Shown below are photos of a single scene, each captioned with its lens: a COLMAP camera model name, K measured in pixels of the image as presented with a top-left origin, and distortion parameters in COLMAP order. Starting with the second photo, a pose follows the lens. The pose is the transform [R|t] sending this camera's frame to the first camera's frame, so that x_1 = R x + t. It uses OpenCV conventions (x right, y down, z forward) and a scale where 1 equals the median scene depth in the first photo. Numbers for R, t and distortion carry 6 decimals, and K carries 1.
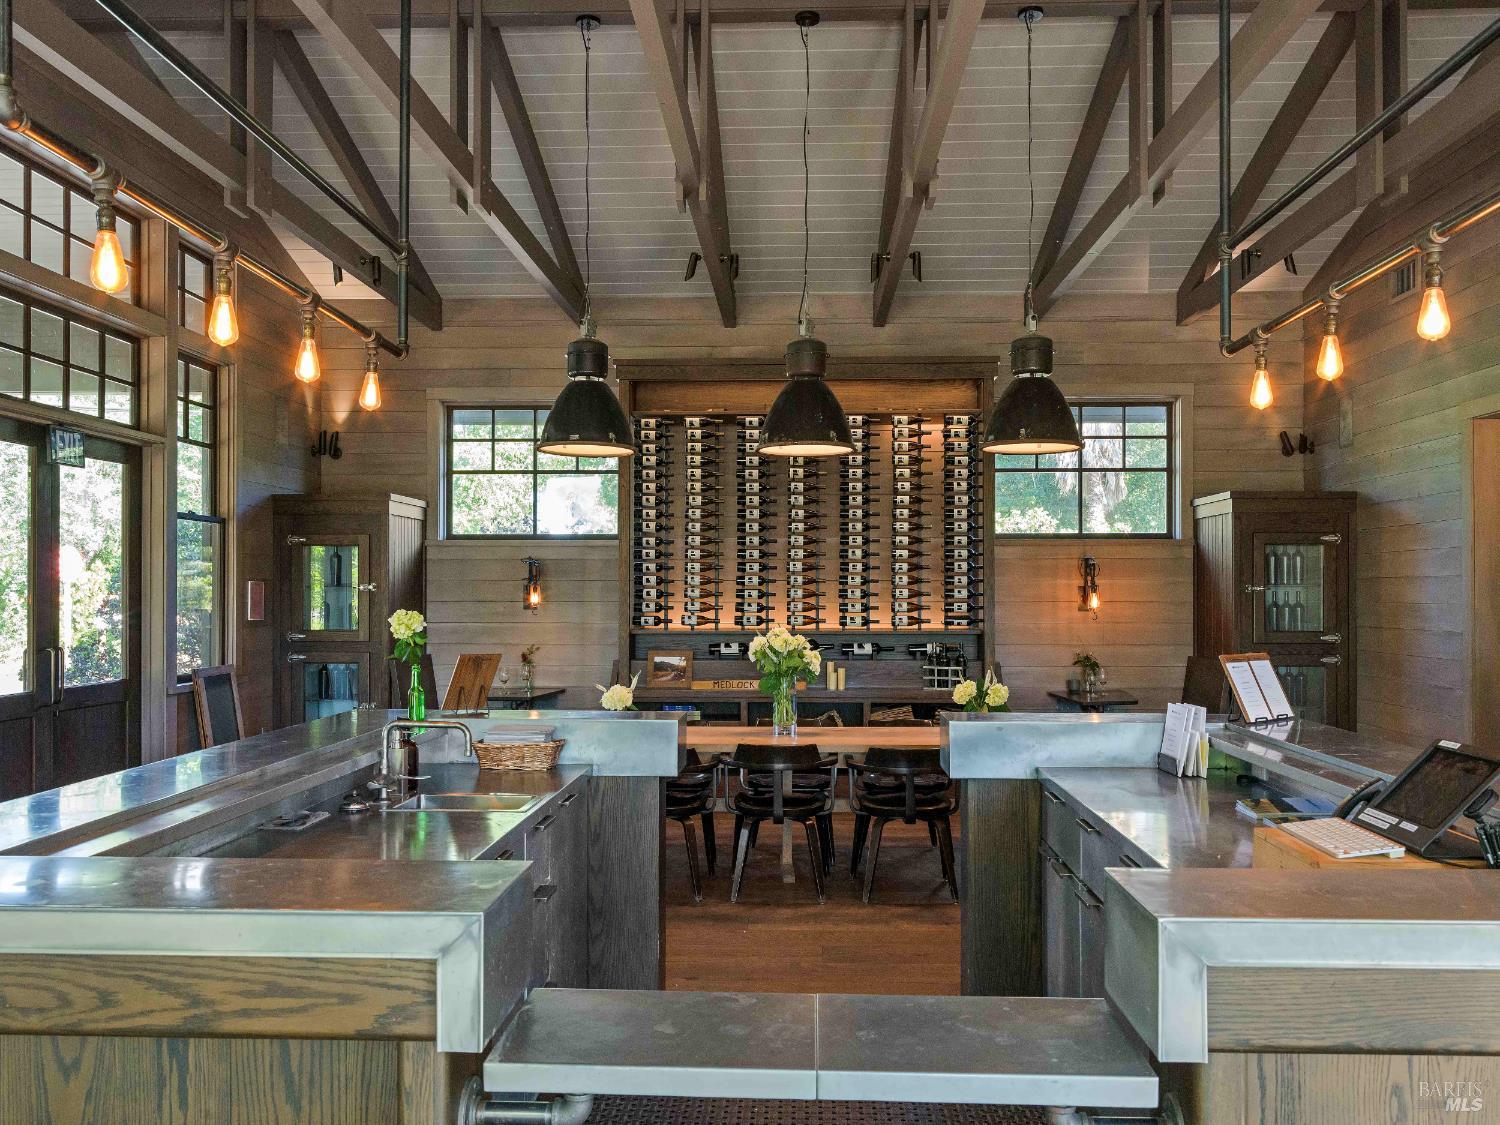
lens RADIAL K [[1240.7, 0, 752.0], [0, 1240.7, 567.7], [0, 0, 1]] dist [0.008012, 0.009453]
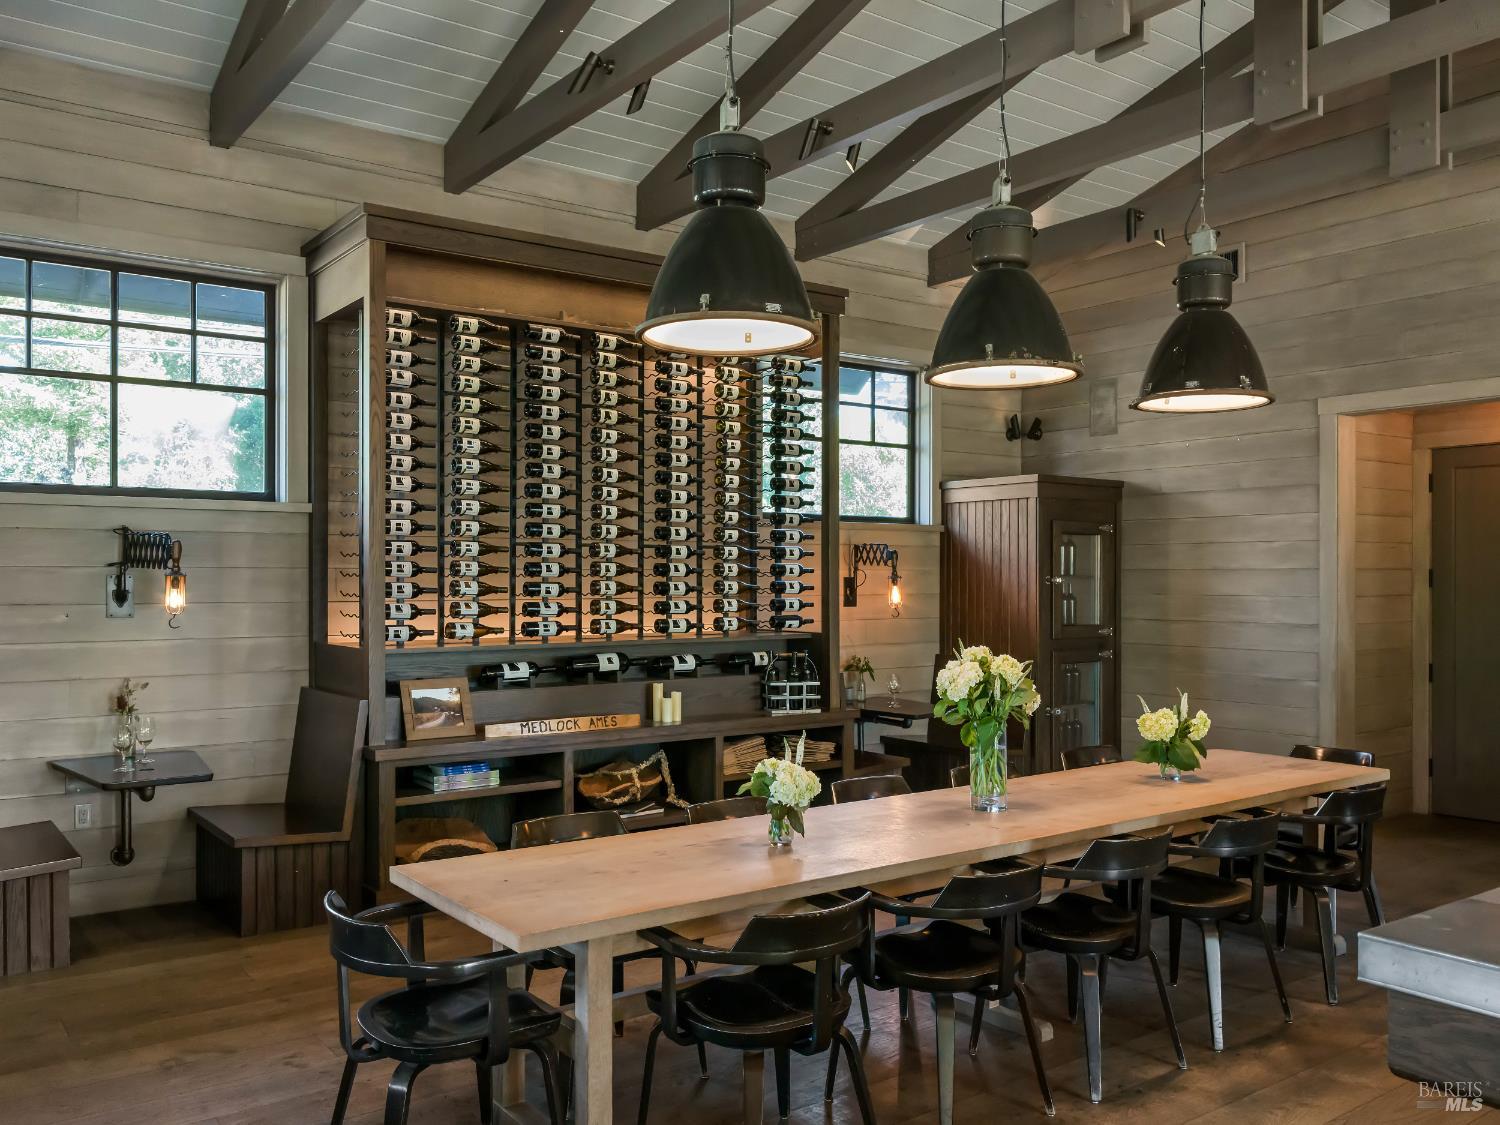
lens RADIAL K [[1240.7, 0, 752.0], [0, 1240.7, 567.7], [0, 0, 1]] dist [0.008012, 0.009453]
pose [[0.779784, 0.004373, 0.626033, -0.338130], [-0.012457, 0.999886, 0.008531, 0.002153], [-0.625925, -0.014451, 0.779750, 0.401977]]
